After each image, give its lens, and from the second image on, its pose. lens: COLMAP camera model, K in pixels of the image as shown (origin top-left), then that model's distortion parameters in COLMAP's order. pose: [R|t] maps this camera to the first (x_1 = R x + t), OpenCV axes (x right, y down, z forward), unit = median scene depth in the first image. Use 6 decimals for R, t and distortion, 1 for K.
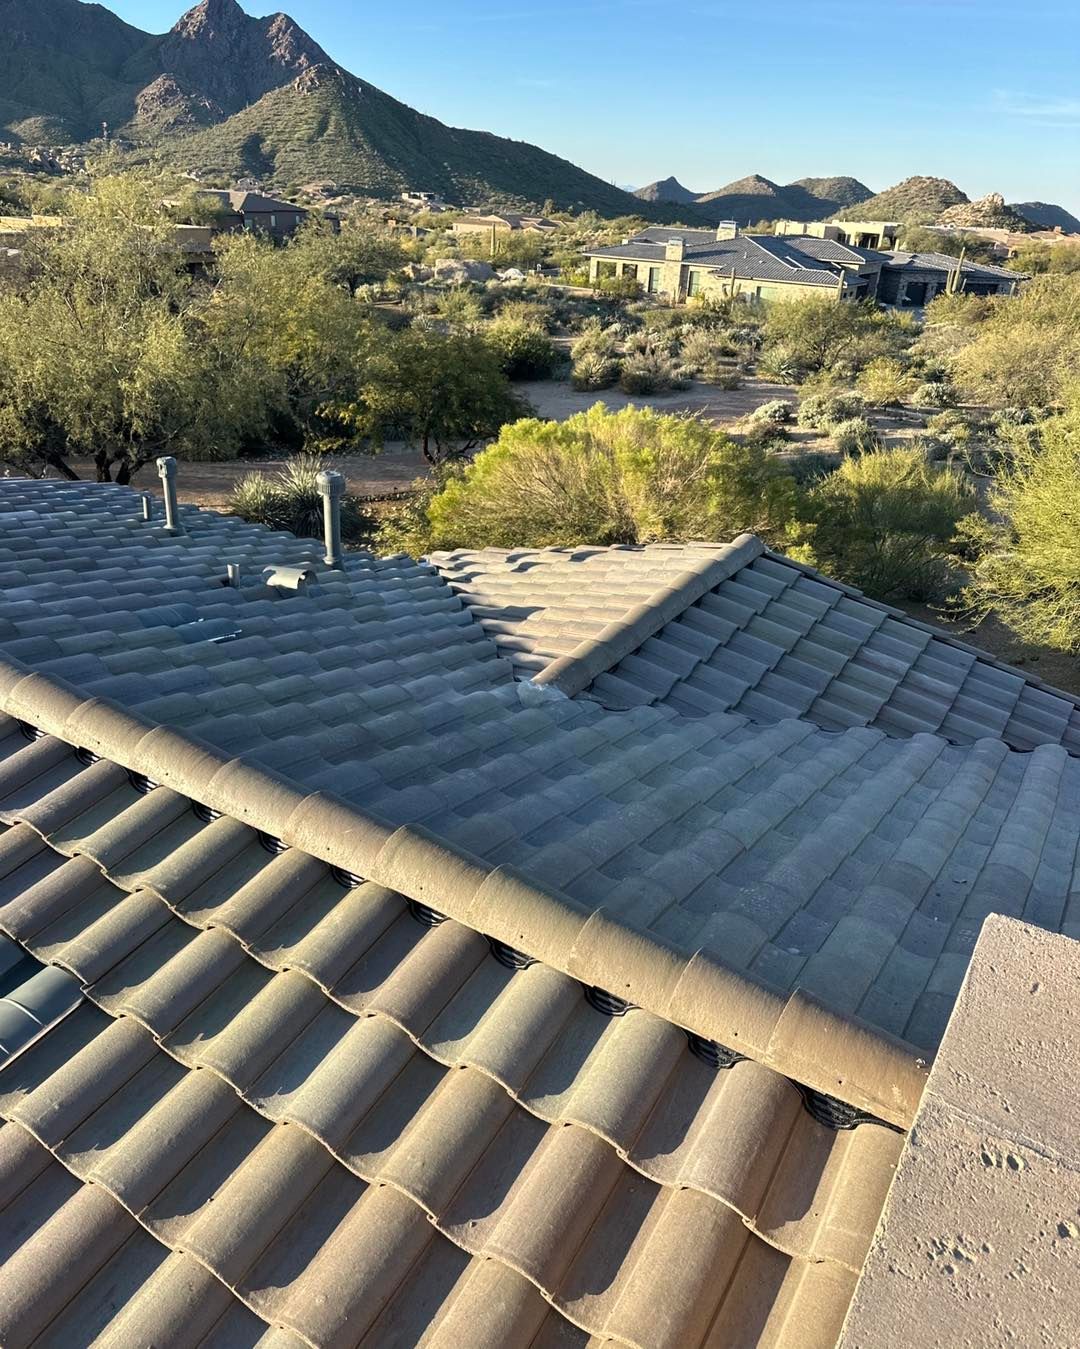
lens RADIAL K [[1000.9, 0, 541.5], [0, 1000.9, 677.7], [0, 0, 1]] dist [0.010924, -0.019973]
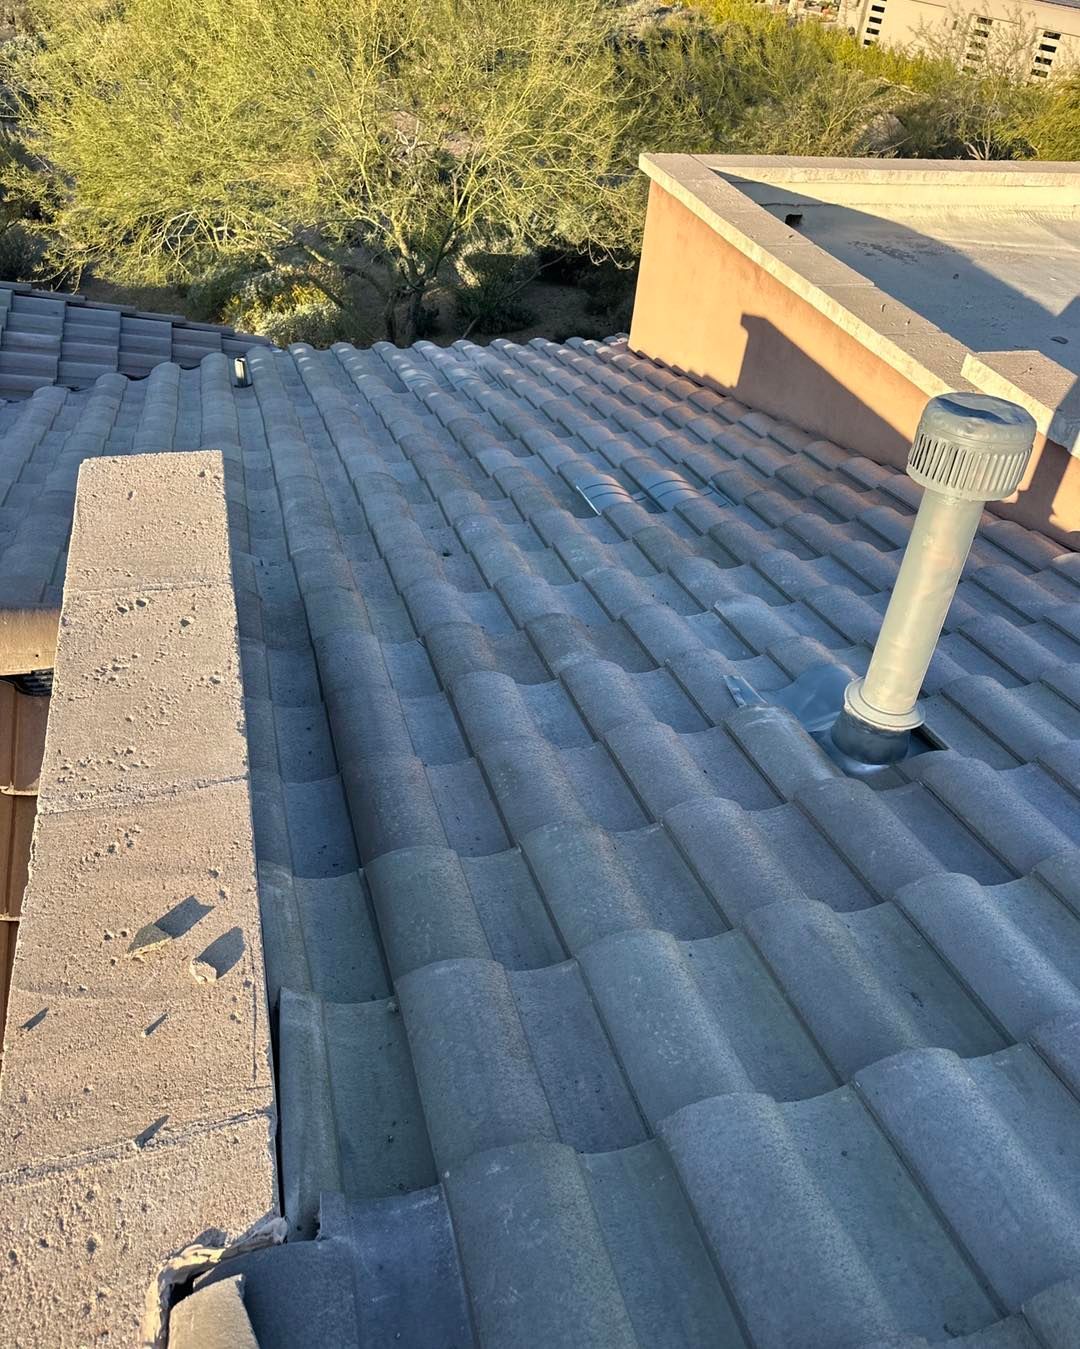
lens RADIAL K [[1000.9, 0, 539.9], [0, 1000.9, 675.9], [0, 0, 1]] dist [0.010924, -0.019973]
pose [[0.668092, -0.471059, 0.575984, 0.005643], [0.277233, 0.875939, 0.394806, 0.057857], [-0.690504, -0.104085, 0.715801, -0.092032]]
